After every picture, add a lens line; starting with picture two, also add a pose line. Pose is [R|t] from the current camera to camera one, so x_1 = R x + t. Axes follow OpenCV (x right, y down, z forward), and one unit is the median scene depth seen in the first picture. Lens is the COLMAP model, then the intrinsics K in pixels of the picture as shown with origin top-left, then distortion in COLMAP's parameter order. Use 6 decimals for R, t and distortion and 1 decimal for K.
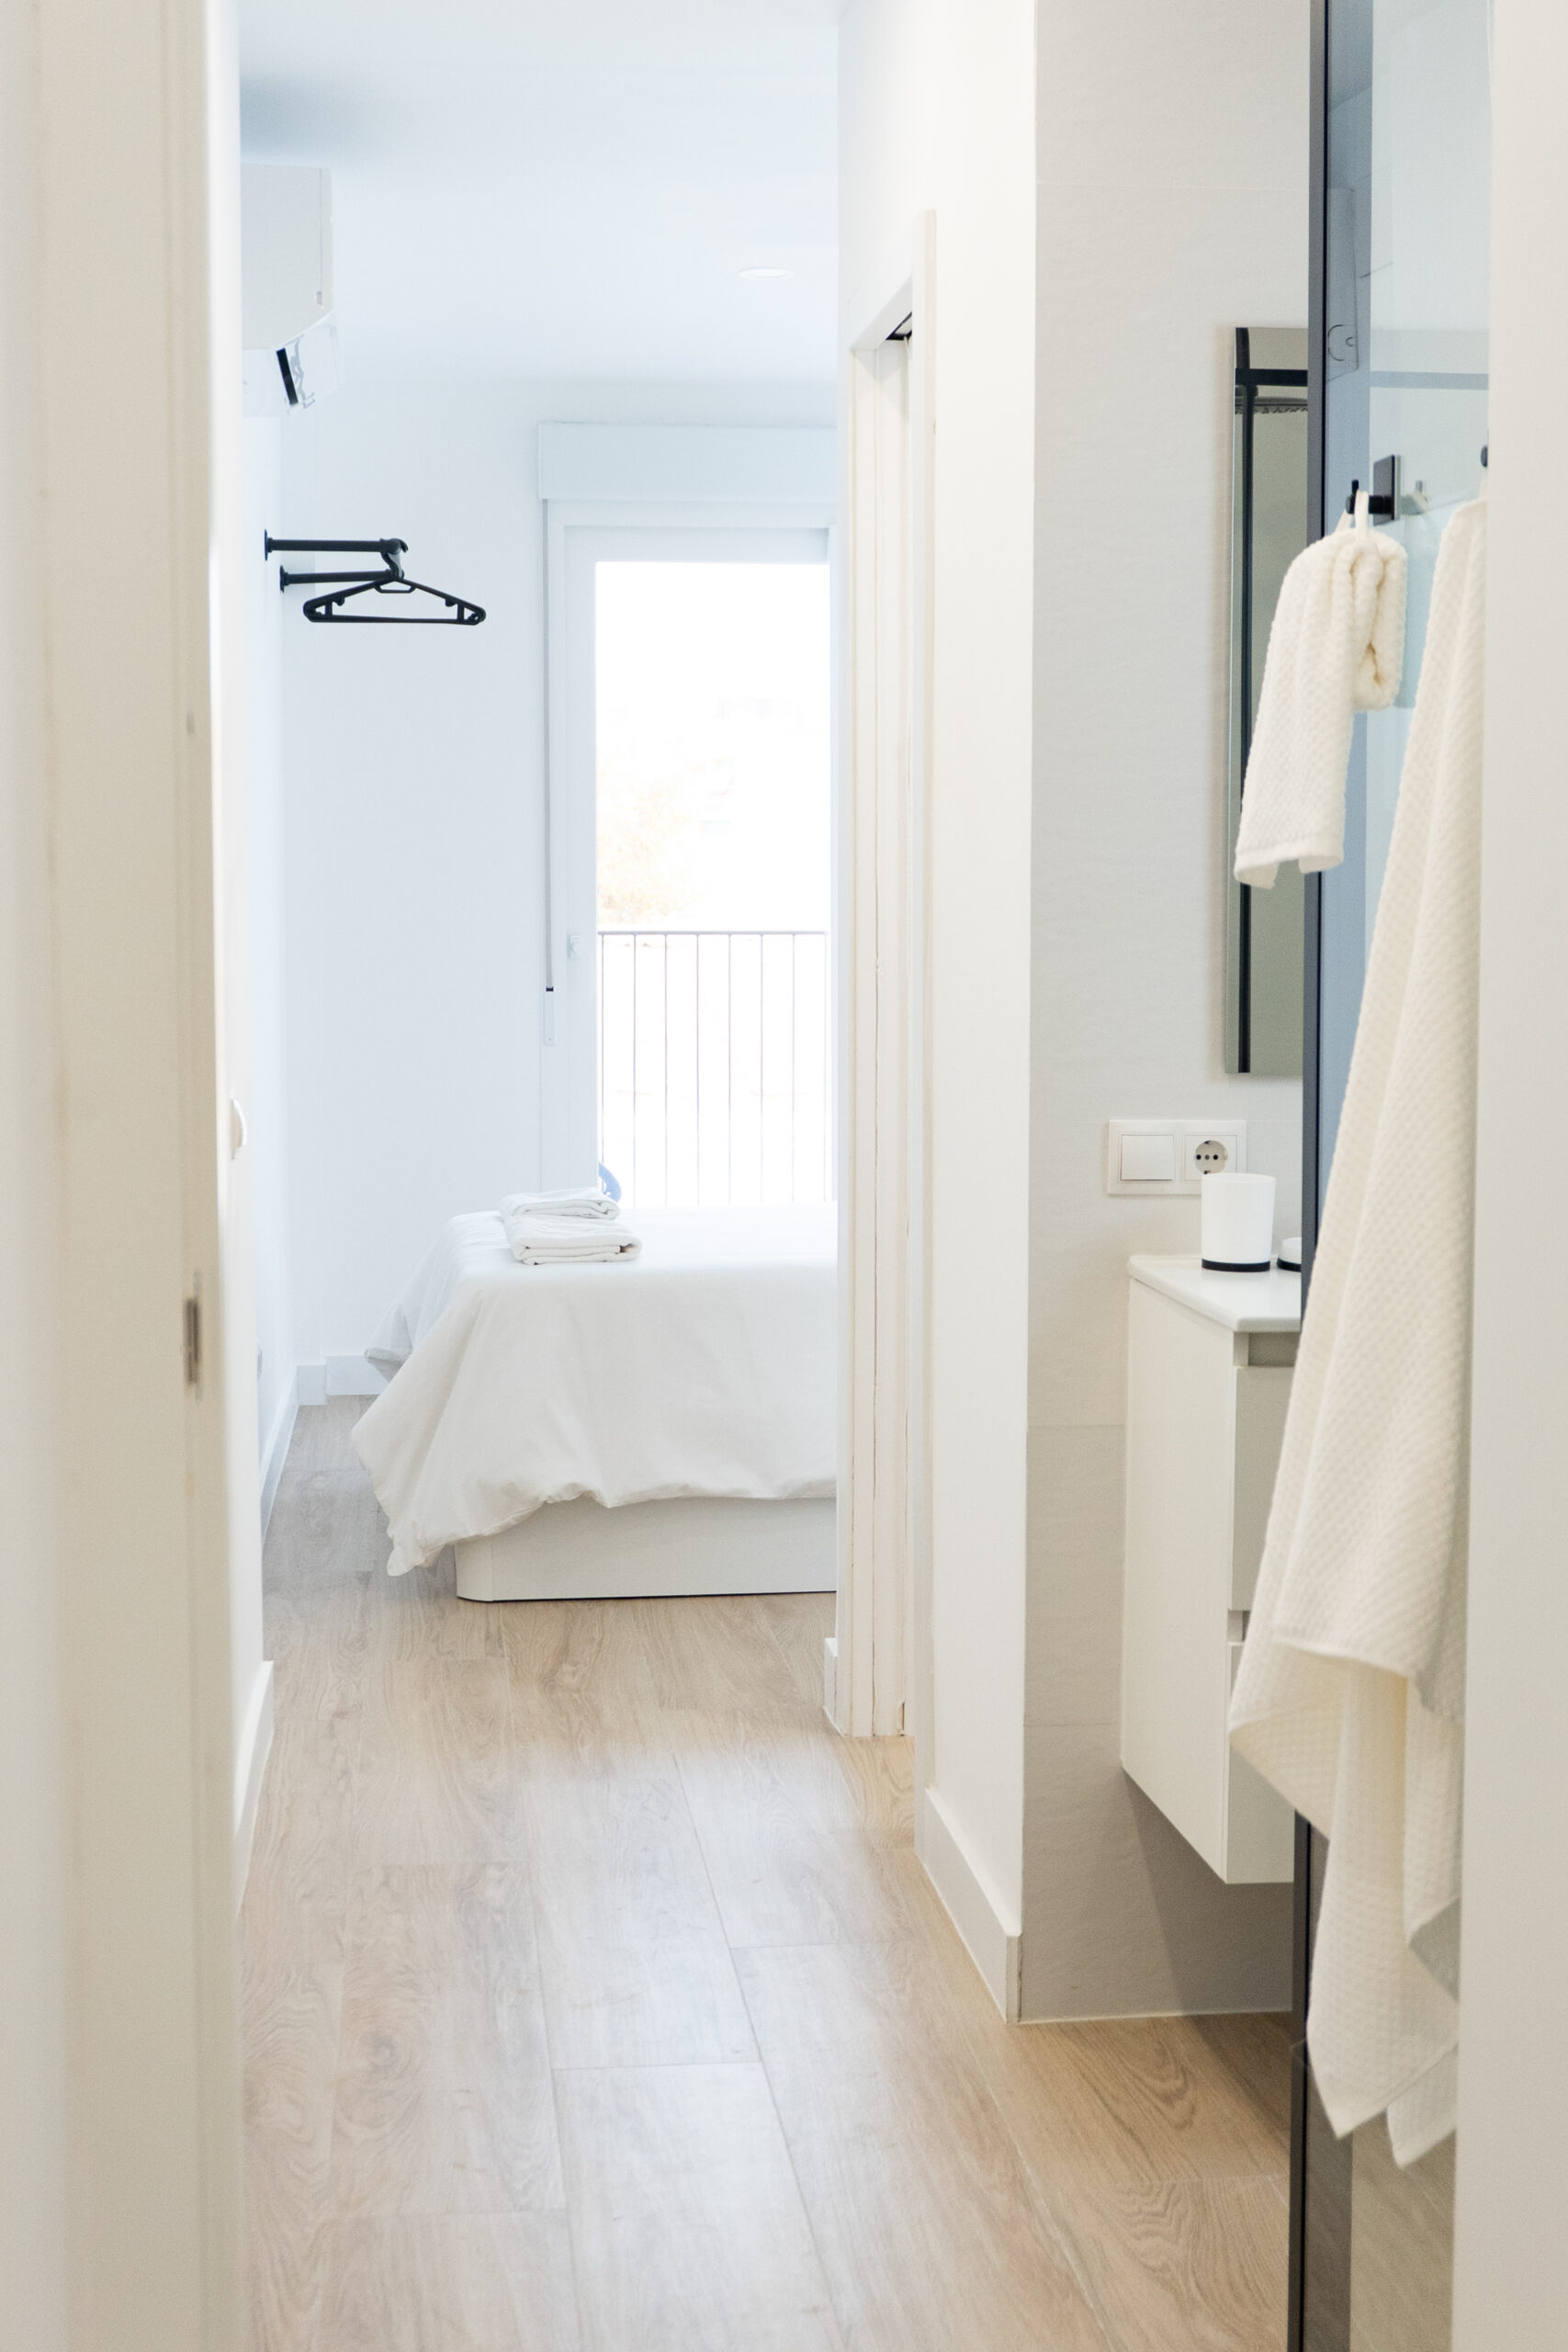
lens RADIAL K [[3288.8, 0, 784.0], [0, 3288.8, 1176.0], [0, 0, 1]] dist [-0.009393, -0.005113]
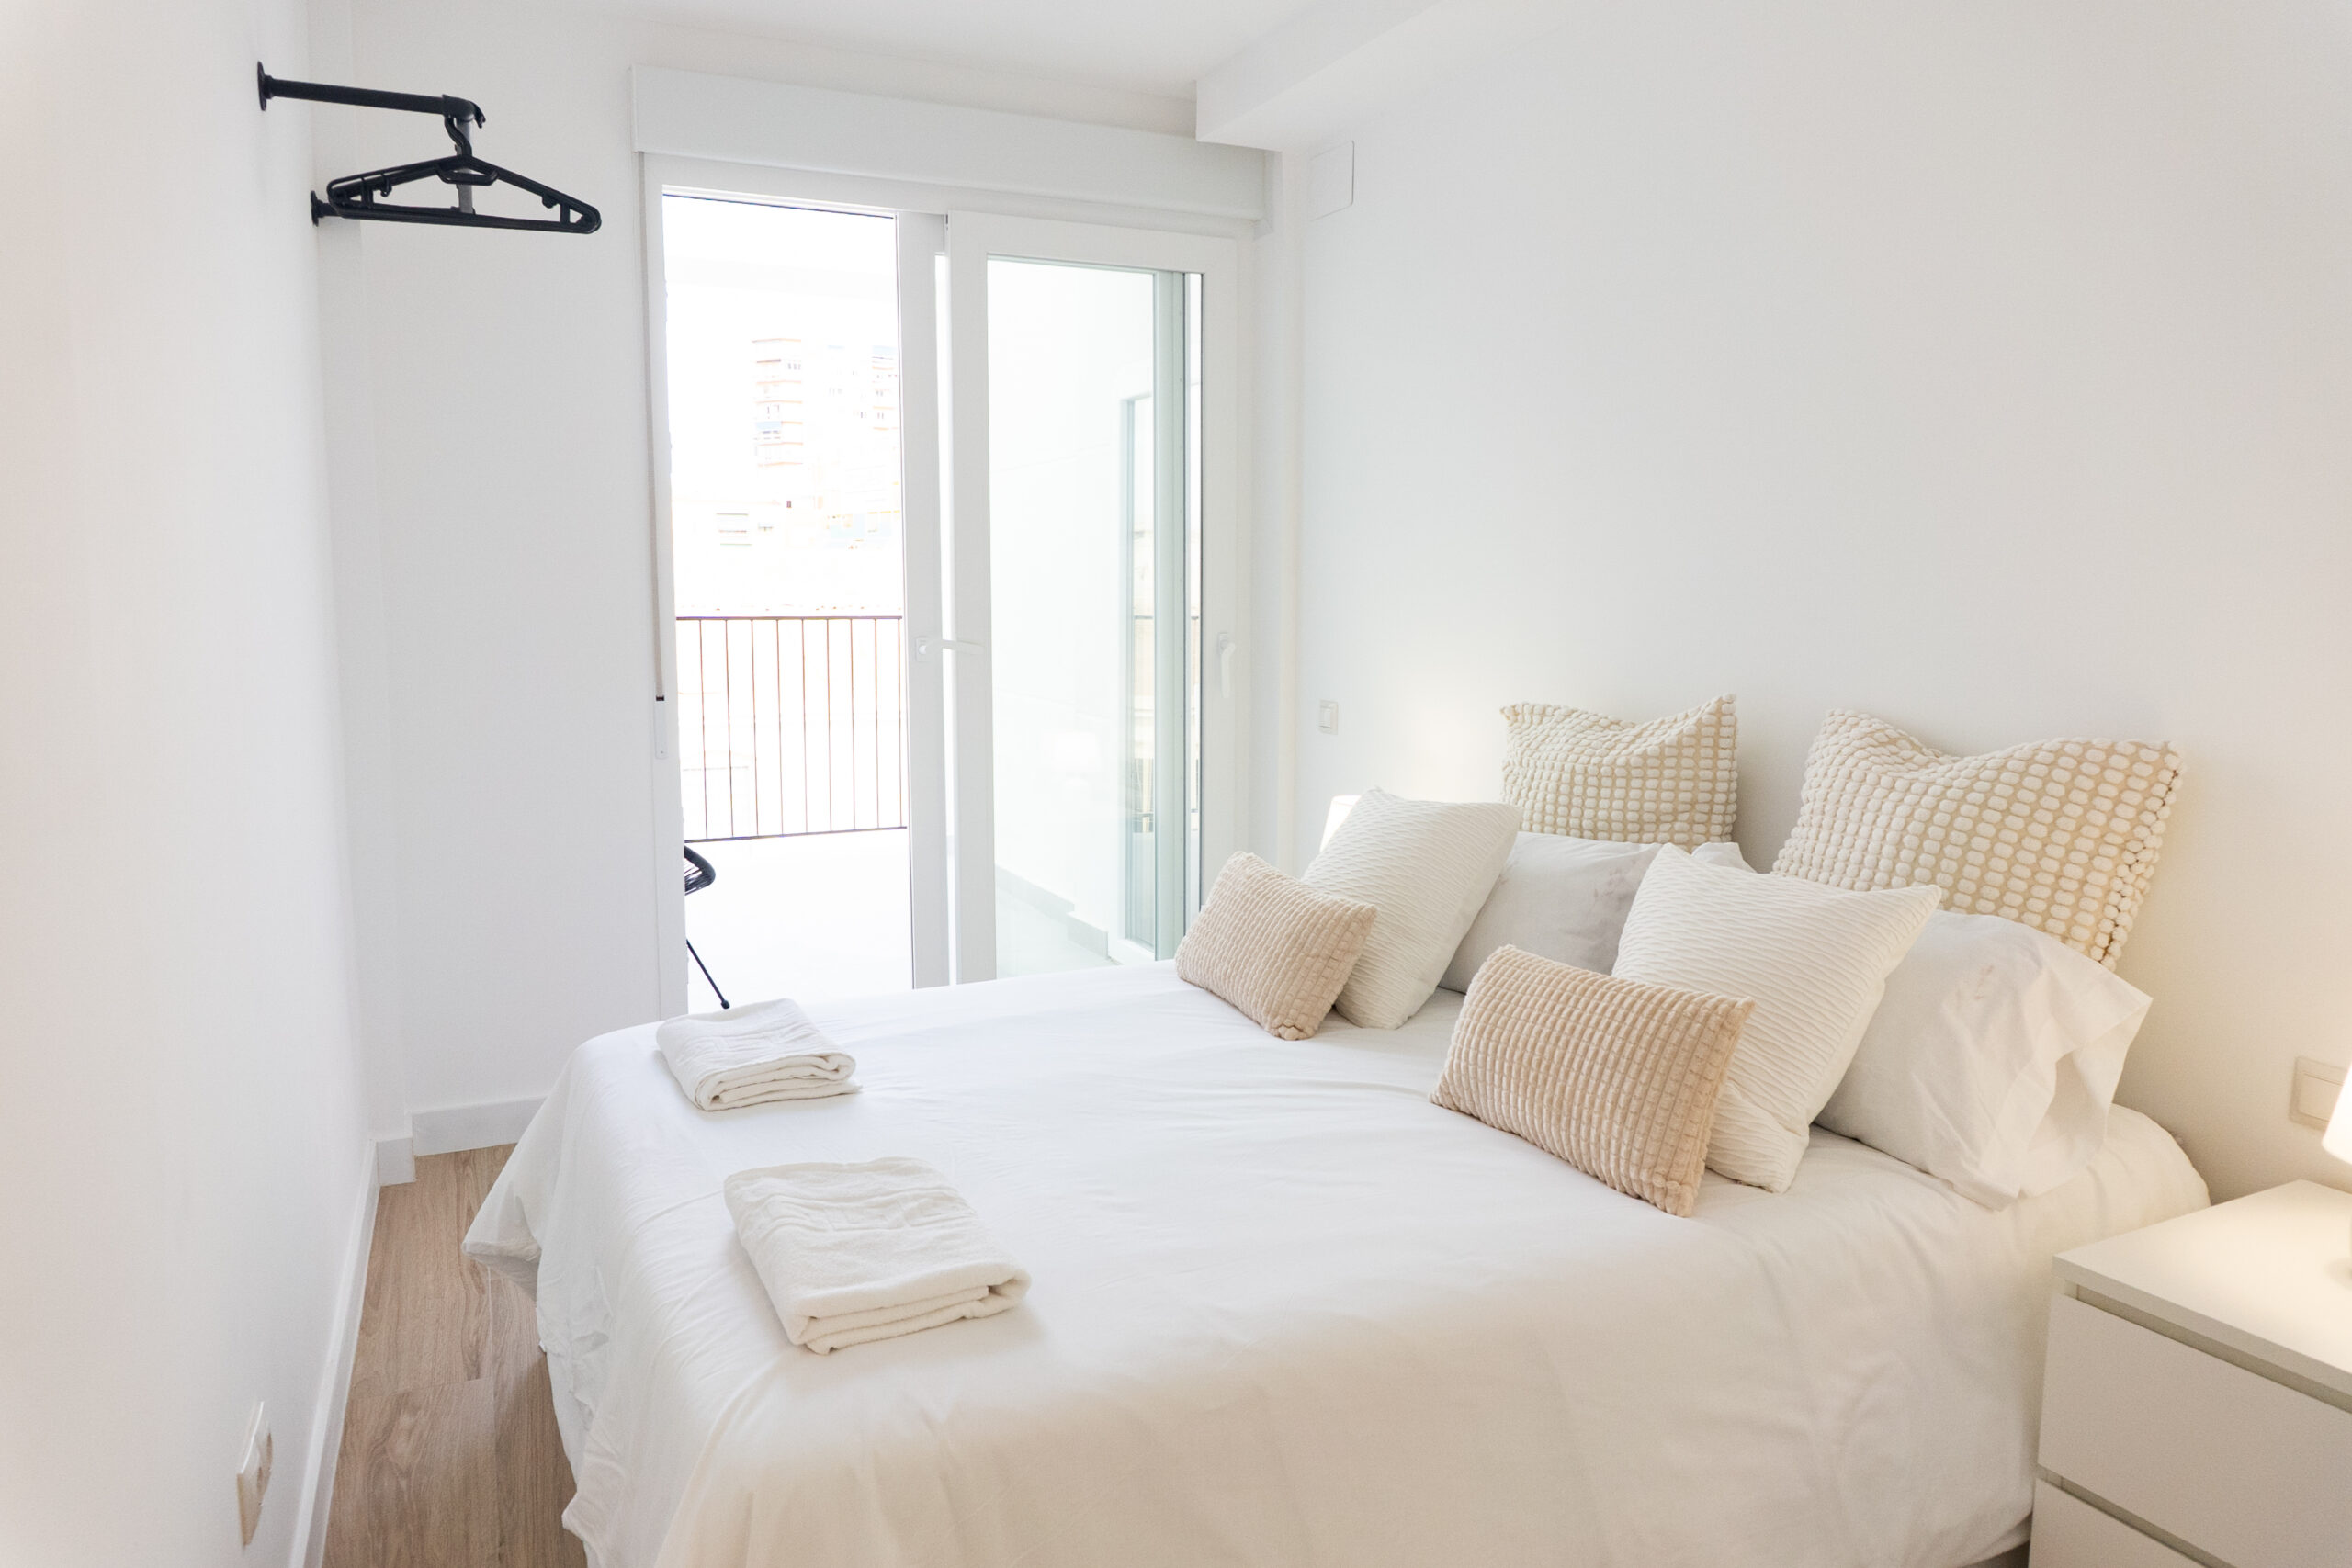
lens RADIAL K [[1564.2, 0, 1176.0], [0, 1564.2, 784.0], [0, 0, 1]] dist [-0.022449, -0.001330]
pose [[0.951362, -0.031271, 0.306483, -0.078917], [0.018075, 0.998787, 0.045798, -0.057952], [-0.307544, -0.038031, 0.950774, 0.623634]]
